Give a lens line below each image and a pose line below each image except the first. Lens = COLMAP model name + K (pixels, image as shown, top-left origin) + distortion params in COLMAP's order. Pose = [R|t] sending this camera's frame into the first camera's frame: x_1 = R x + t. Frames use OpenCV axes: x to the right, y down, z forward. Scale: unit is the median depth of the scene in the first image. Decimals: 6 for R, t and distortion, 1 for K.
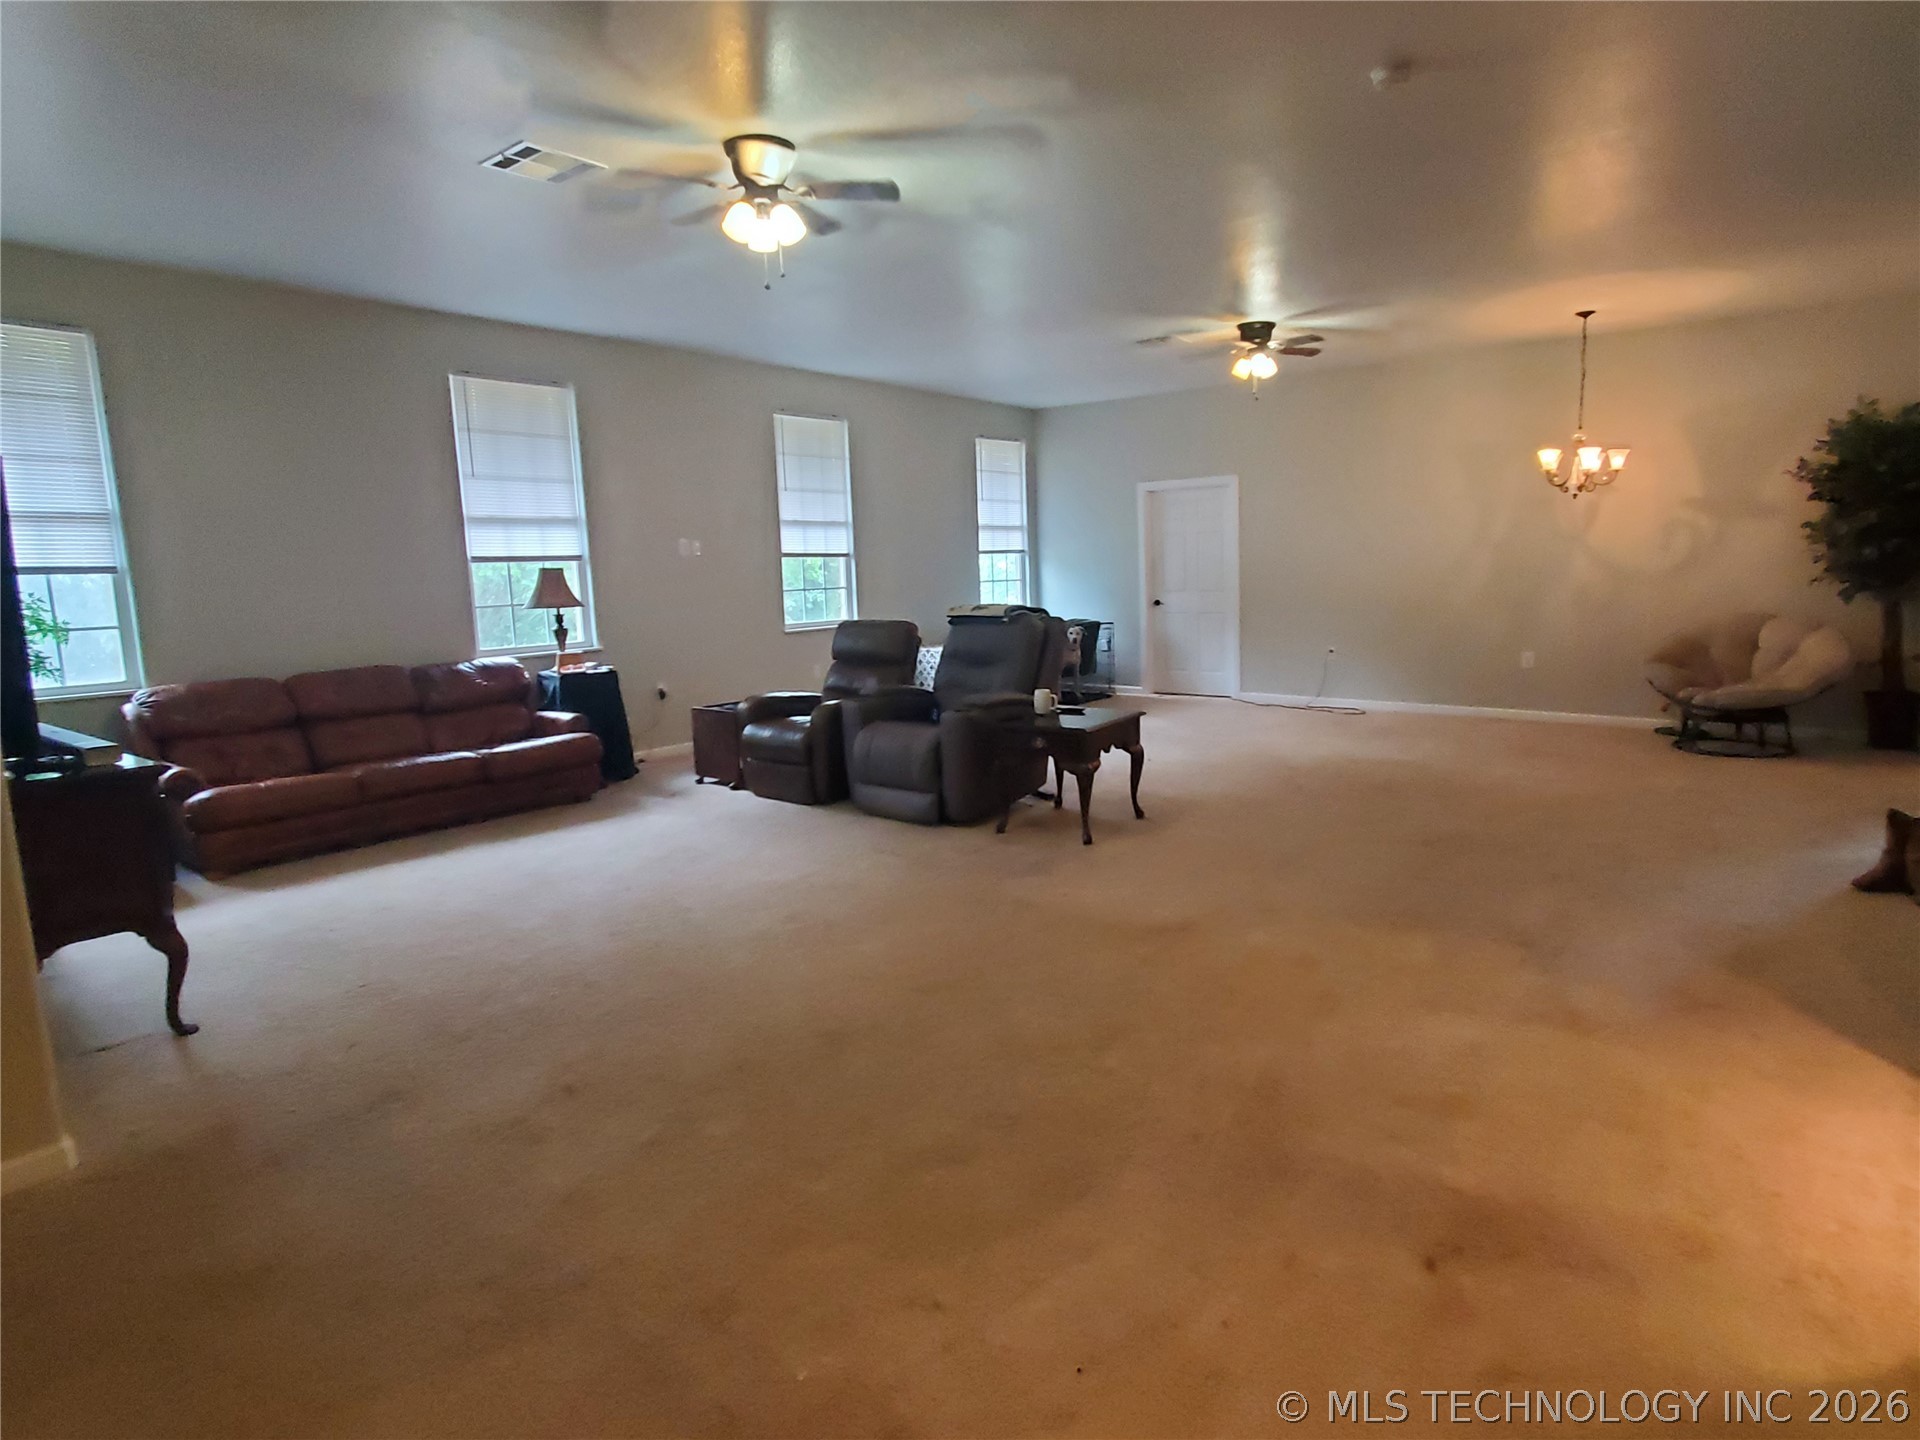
lens RADIAL K [[1080.2, 0, 962.3], [0, 1080.2, 719.3], [0, 0, 1]] dist [-0.002832, 0.006318]
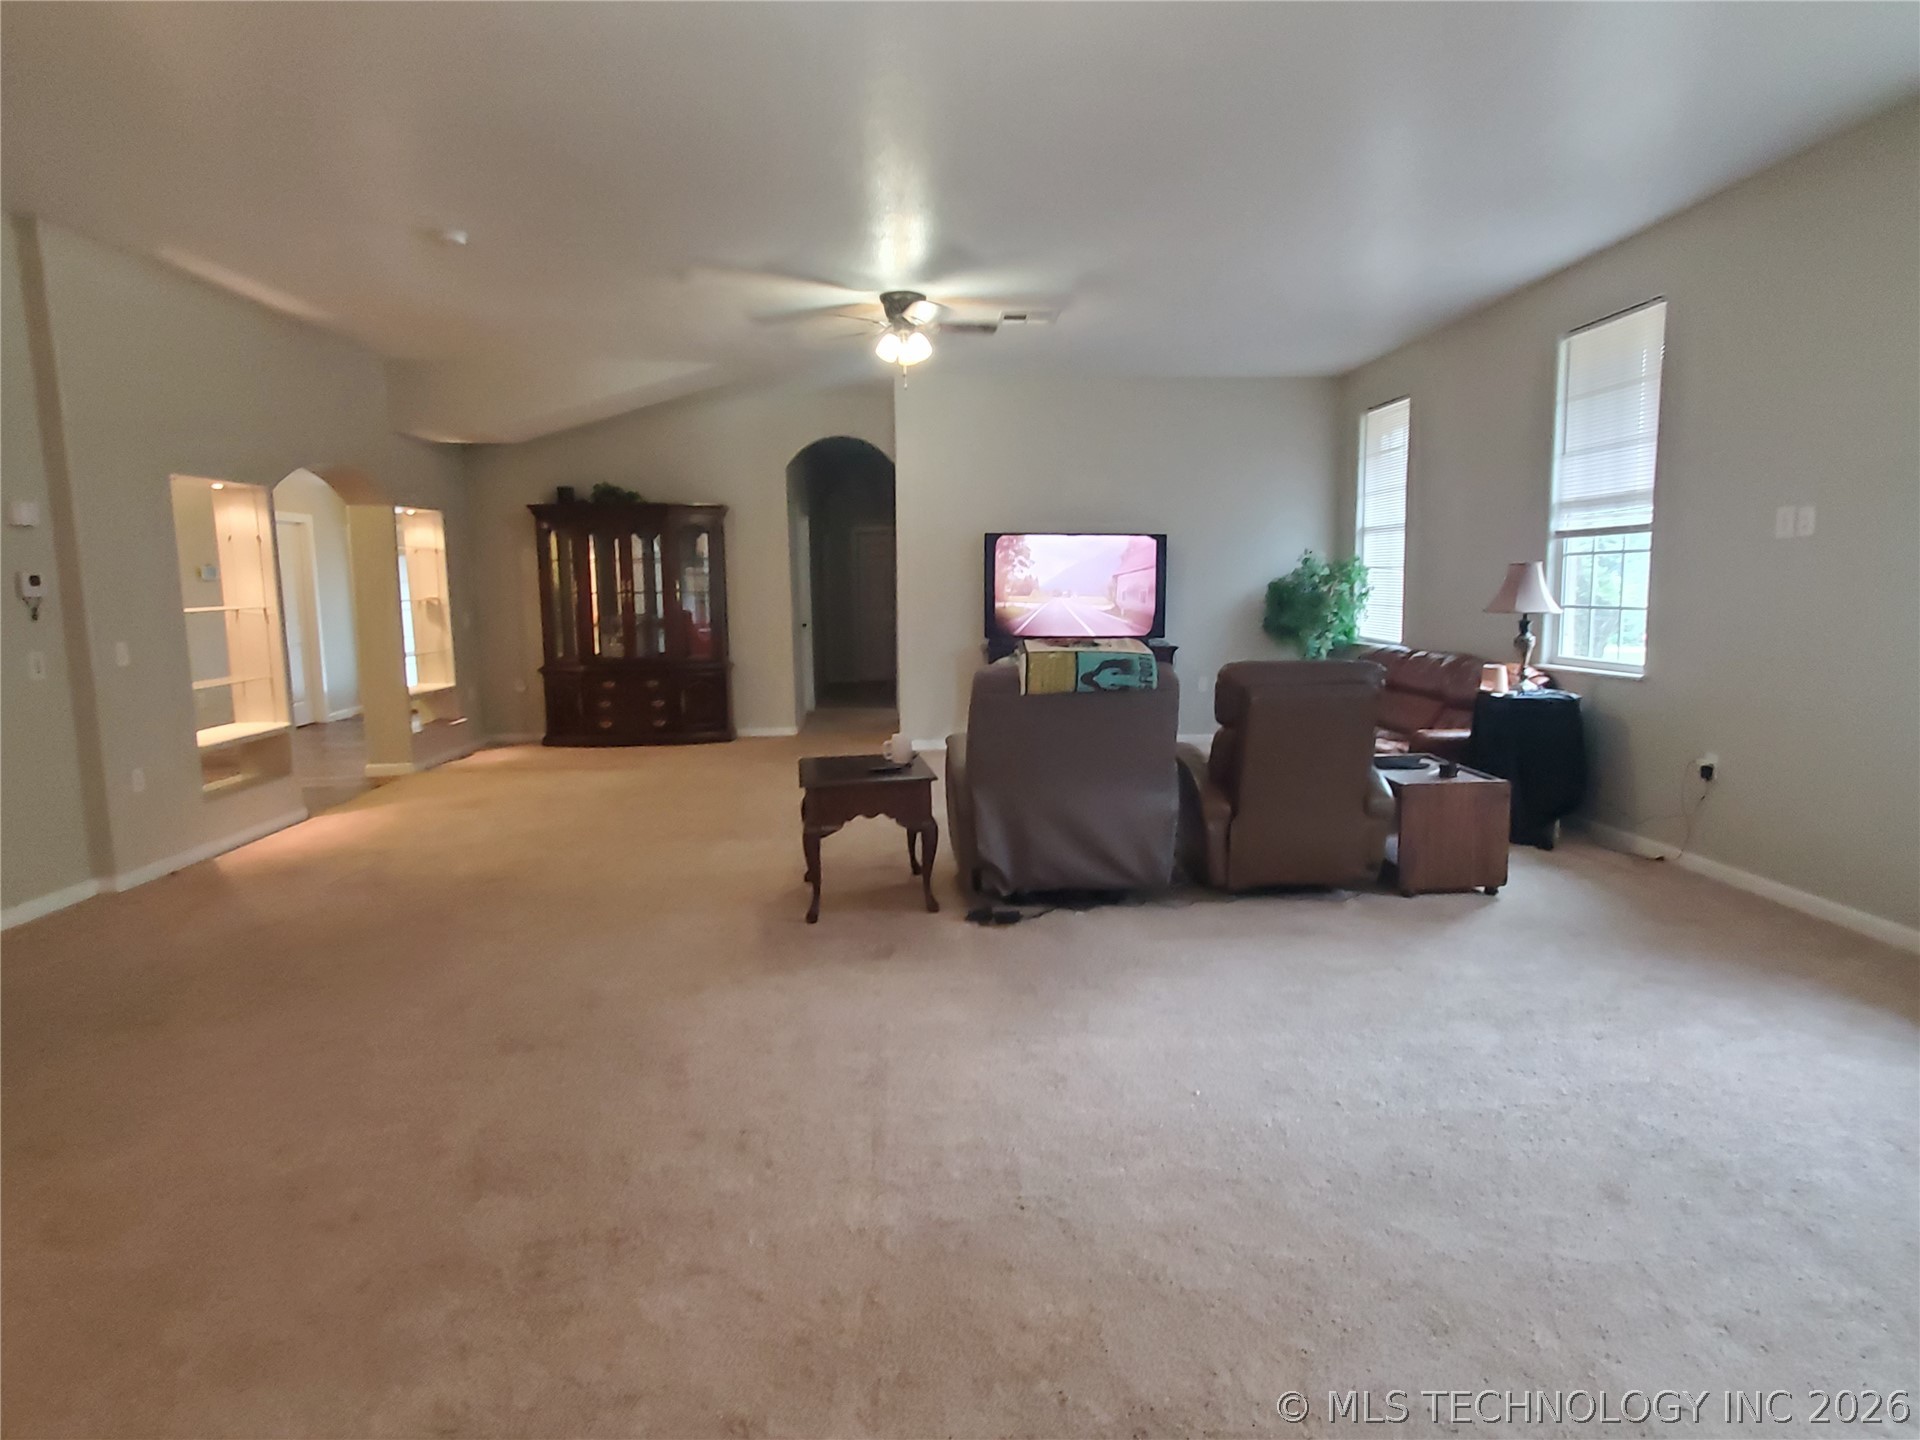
lens RADIAL K [[1080.2, 0, 976.4], [0, 1080.2, 719.2], [0, 0, 1]] dist [-0.002832, 0.006318]
pose [[-0.770918, 0.126541, -0.624237, 0.463788], [-0.048042, 0.965722, 0.255096, -0.212627], [0.635120, 0.226648, -0.738413, 1.353247]]
